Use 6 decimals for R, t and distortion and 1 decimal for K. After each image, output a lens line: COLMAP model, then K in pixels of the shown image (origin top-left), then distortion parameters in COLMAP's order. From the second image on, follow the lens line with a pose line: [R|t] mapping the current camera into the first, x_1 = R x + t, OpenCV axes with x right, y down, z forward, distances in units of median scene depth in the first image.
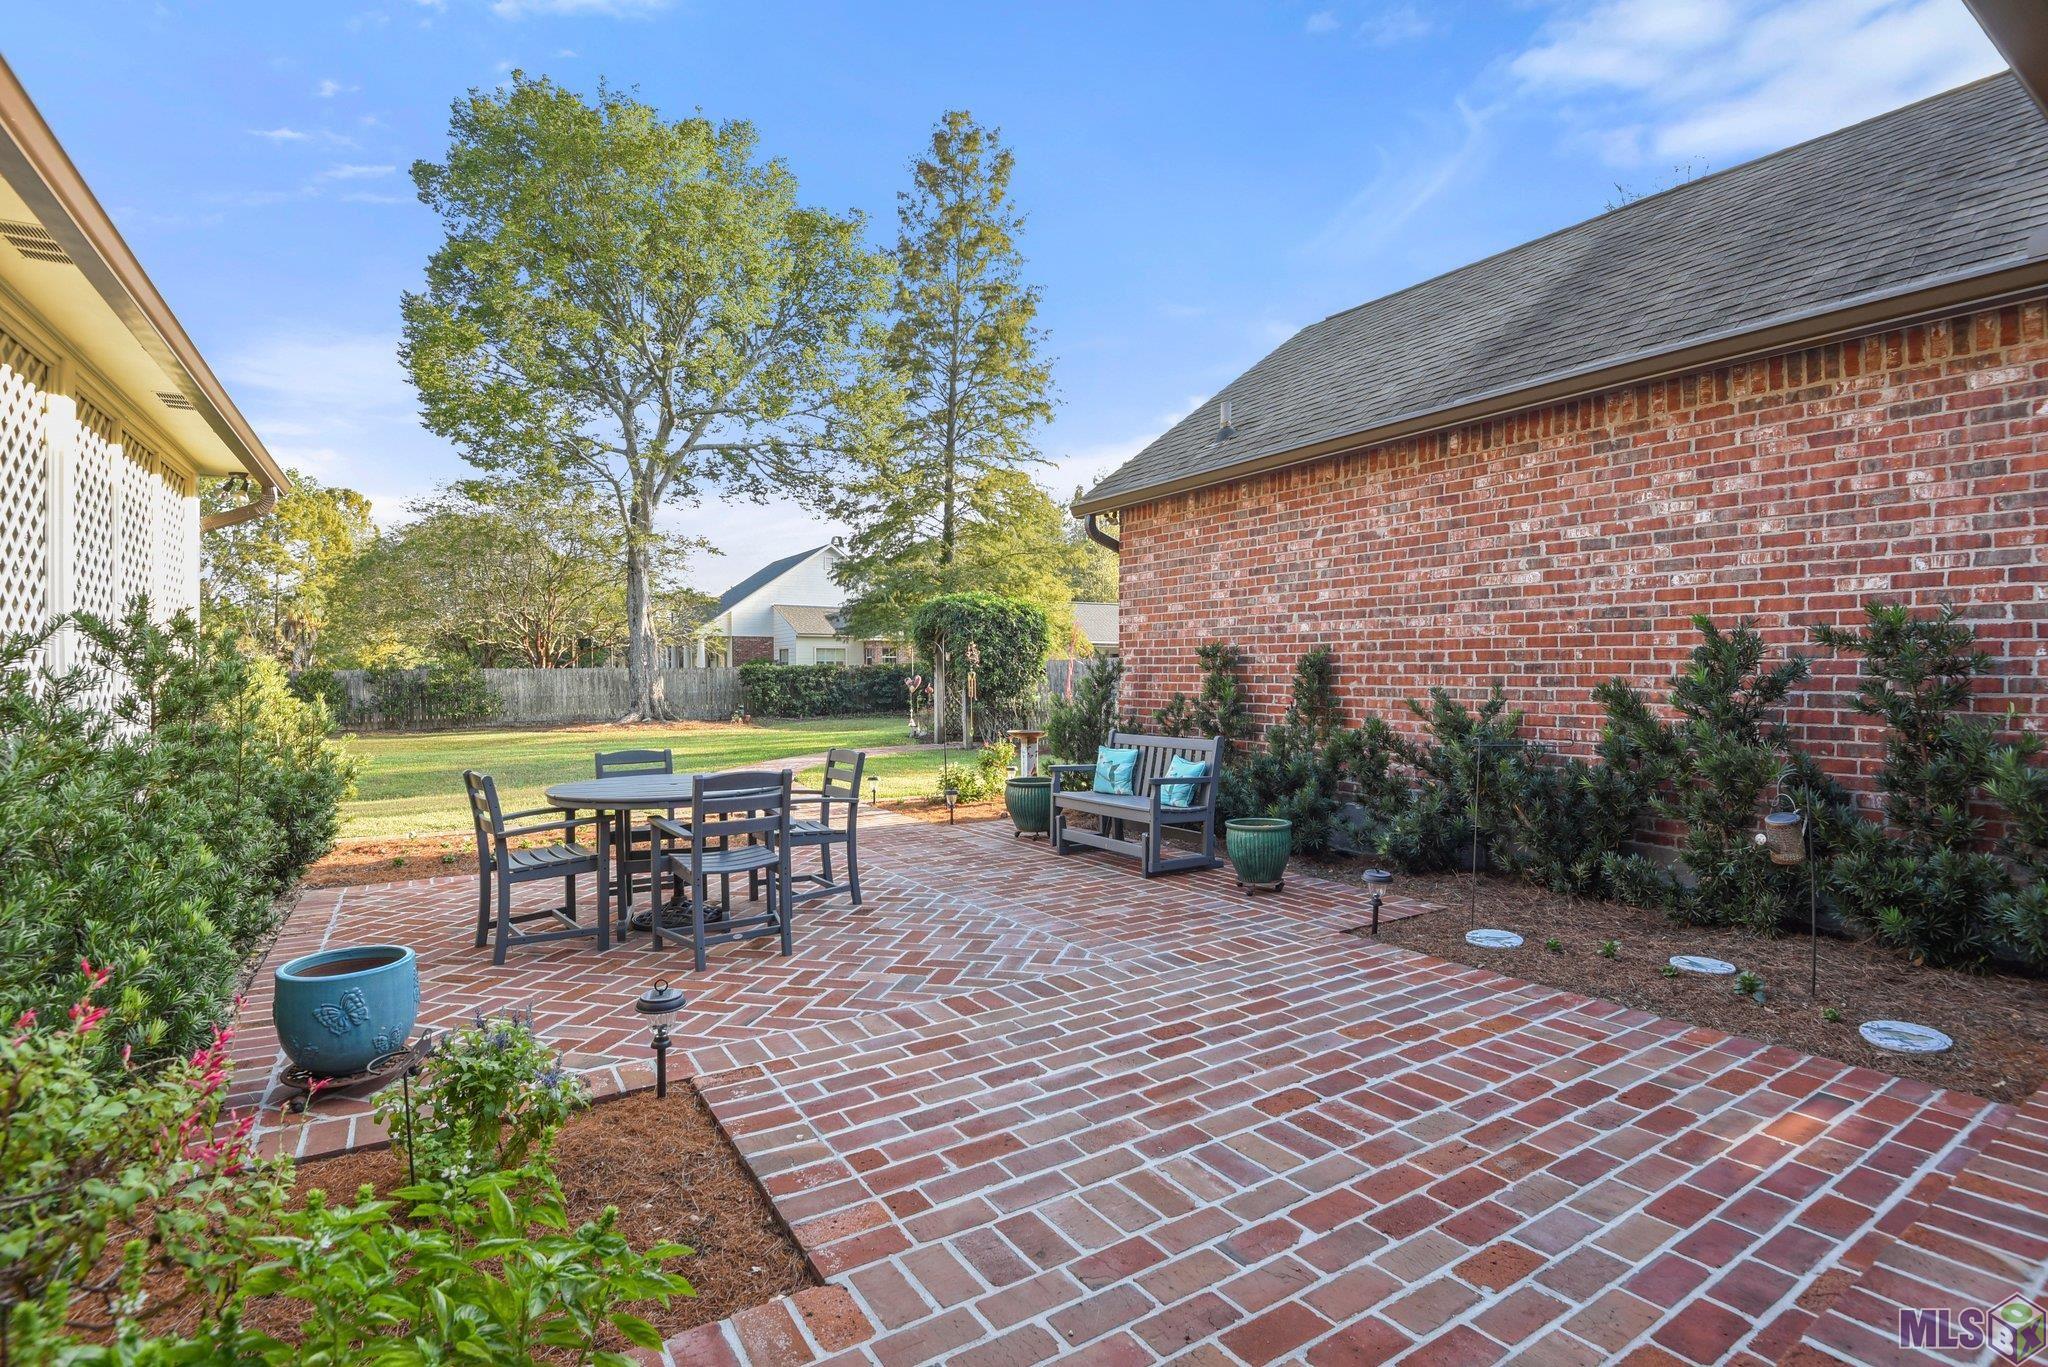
lens RADIAL K [[956.2, 0, 1029.9], [0, 956.2, 677.3], [0, 0, 1]] dist [0.001011, -0.000388]
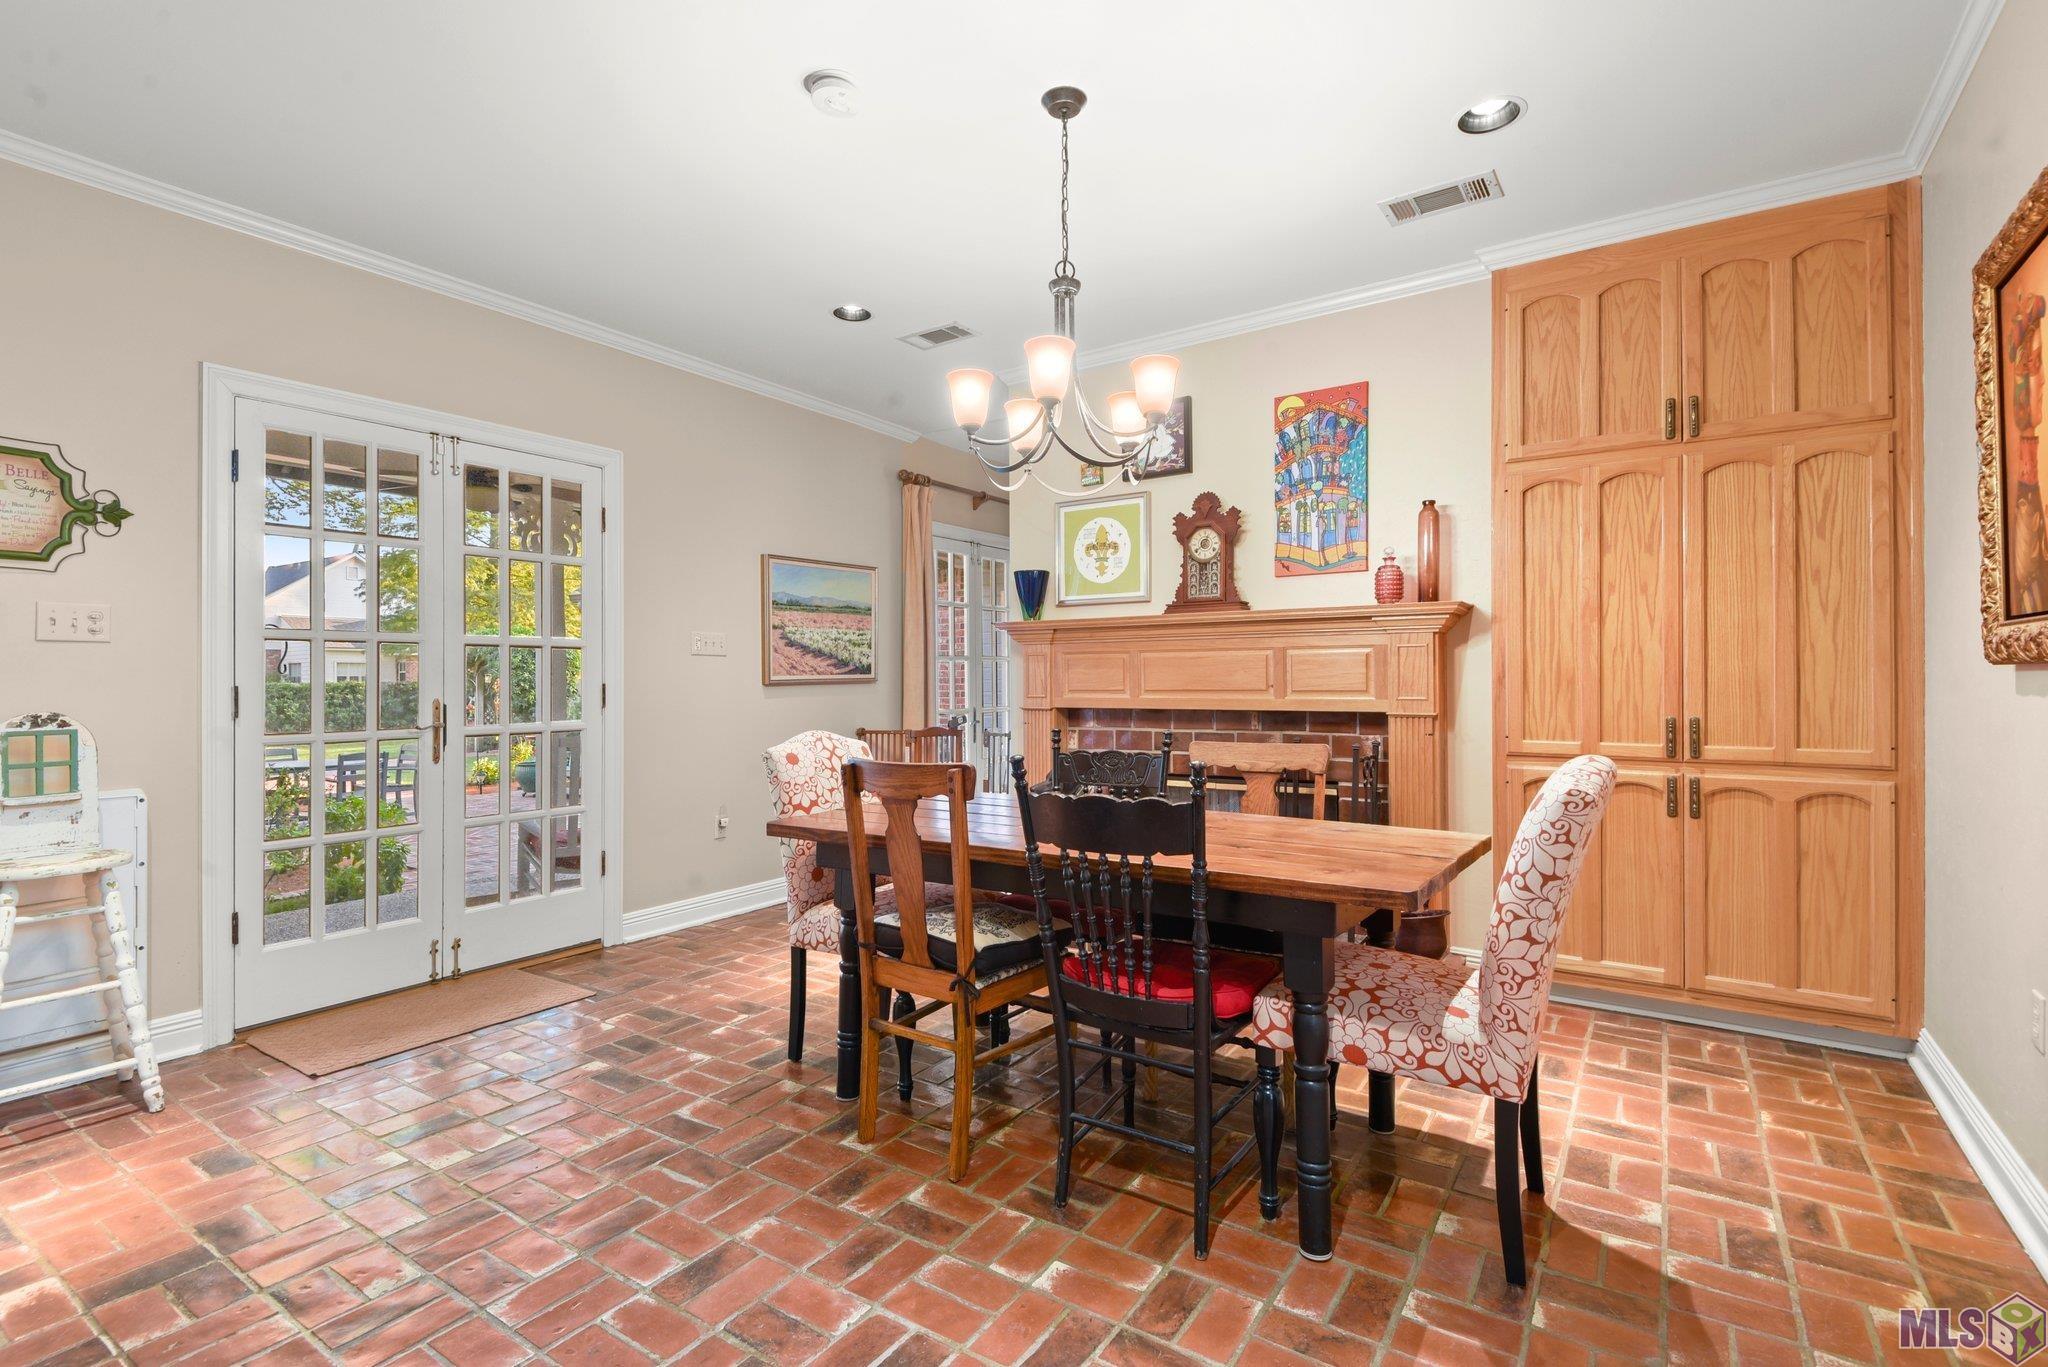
lens RADIAL K [[952.9, 0, 1032.0], [0, 952.9, 670.1], [0, 0, 1]] dist [0.033306, -0.028177]
pose [[0.913918, 0.002009, 0.405893, 0.027187], [0.004542, 0.999875, -0.015175, -0.006699], [-0.405873, 0.015712, 0.913794, -0.210026]]
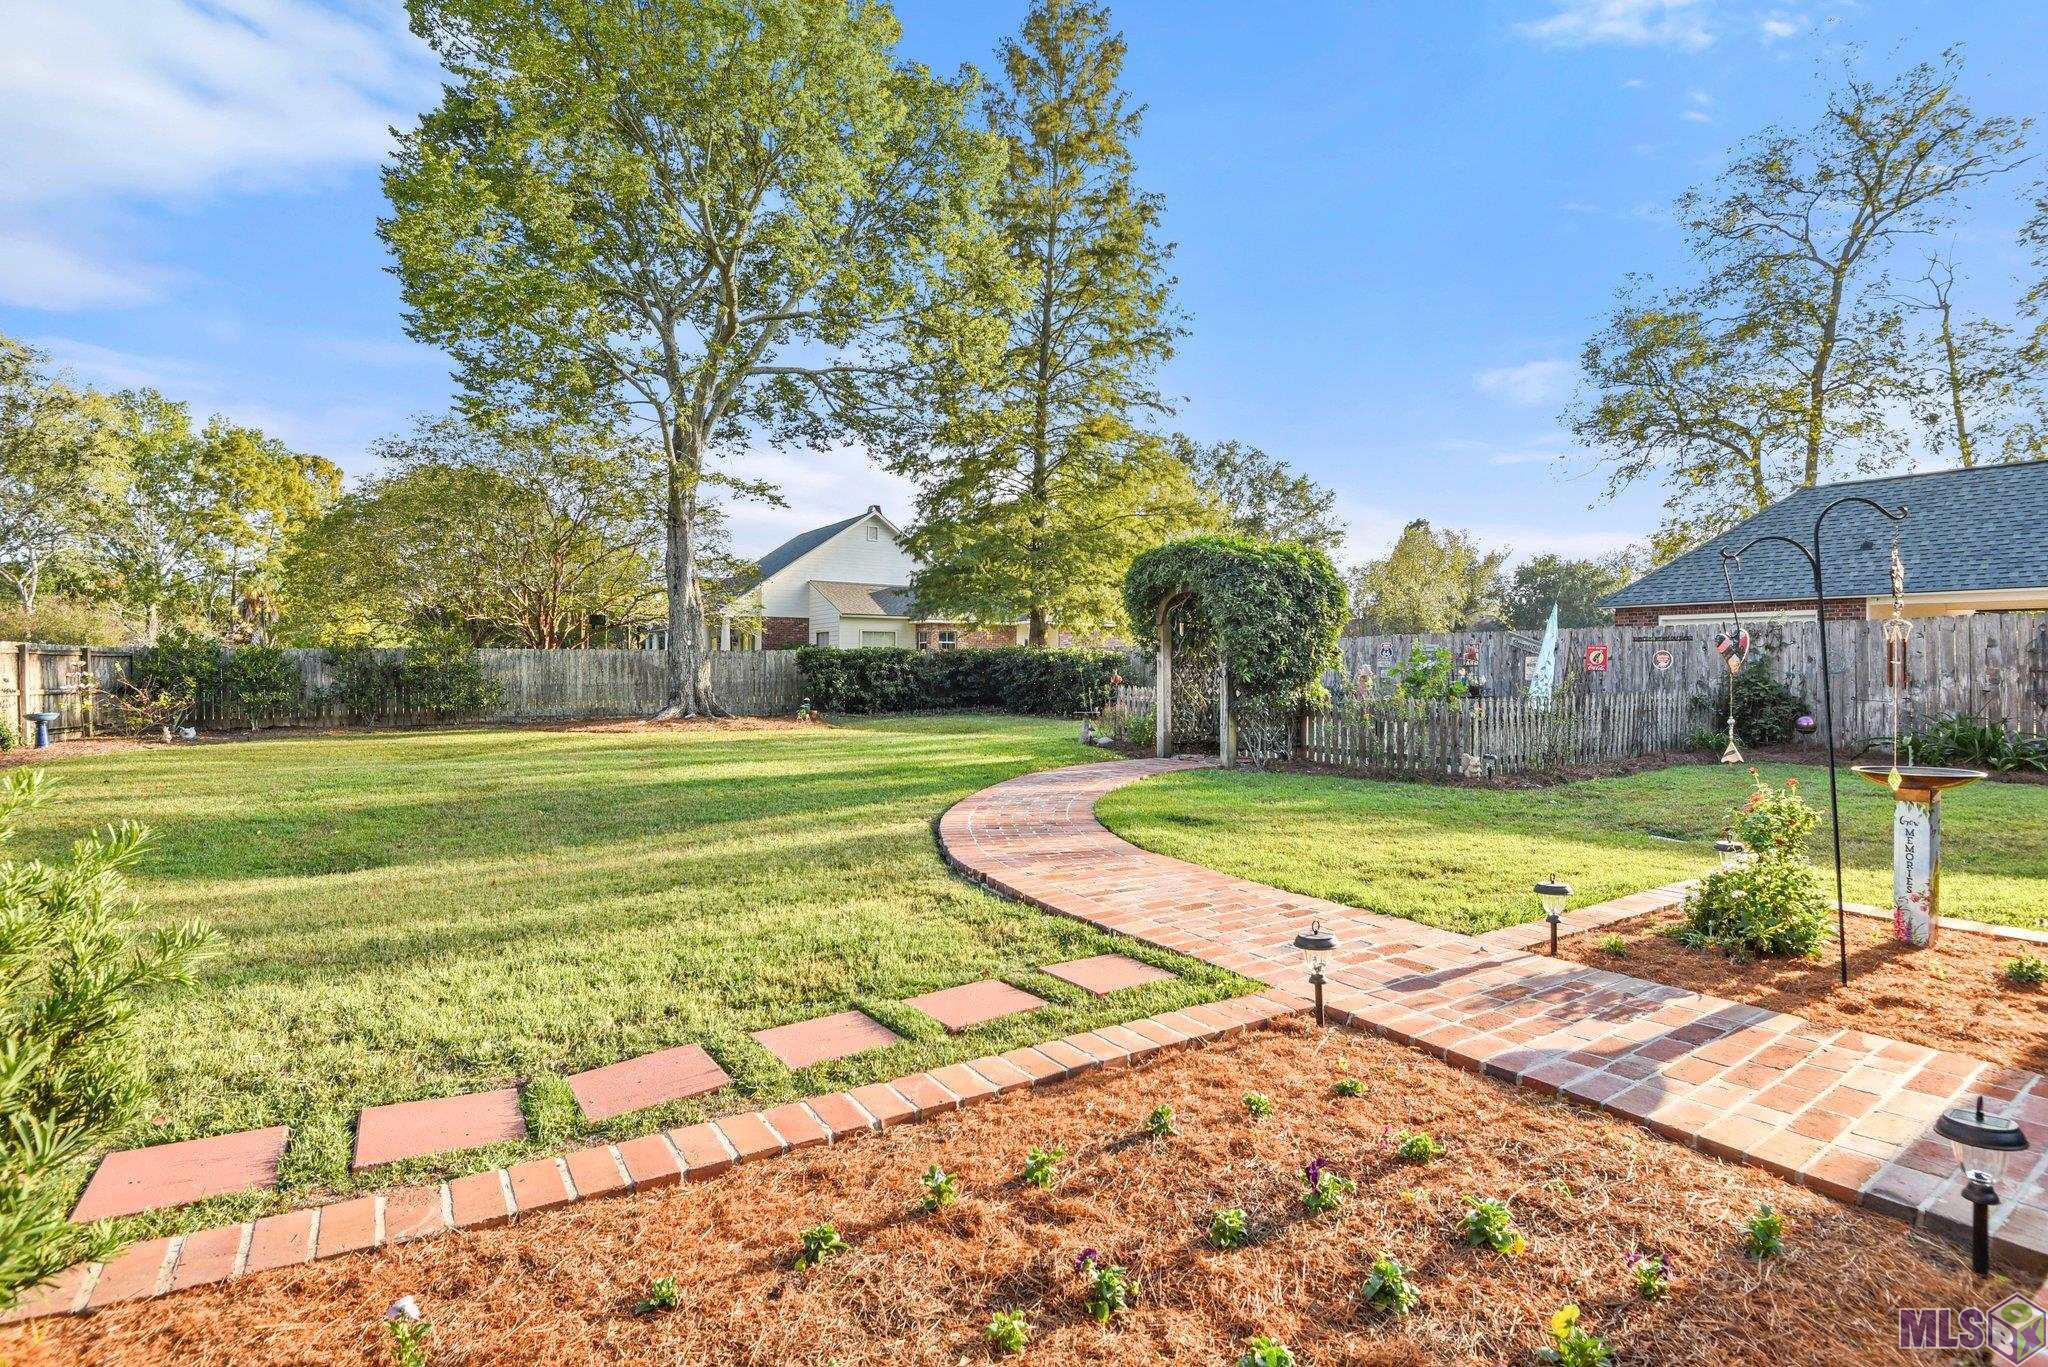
lens RADIAL K [[974.1, 0, 1024.6], [0, 974.1, 651.2], [0, 0, 1]] dist [-0.001906, -0.000915]
pose [[0.999917, 0.008883, 0.009355, -0.112520], [-0.008690, 0.999754, -0.020406, 0.004887], [-0.009534, 0.020323, 0.999748, 0.172309]]
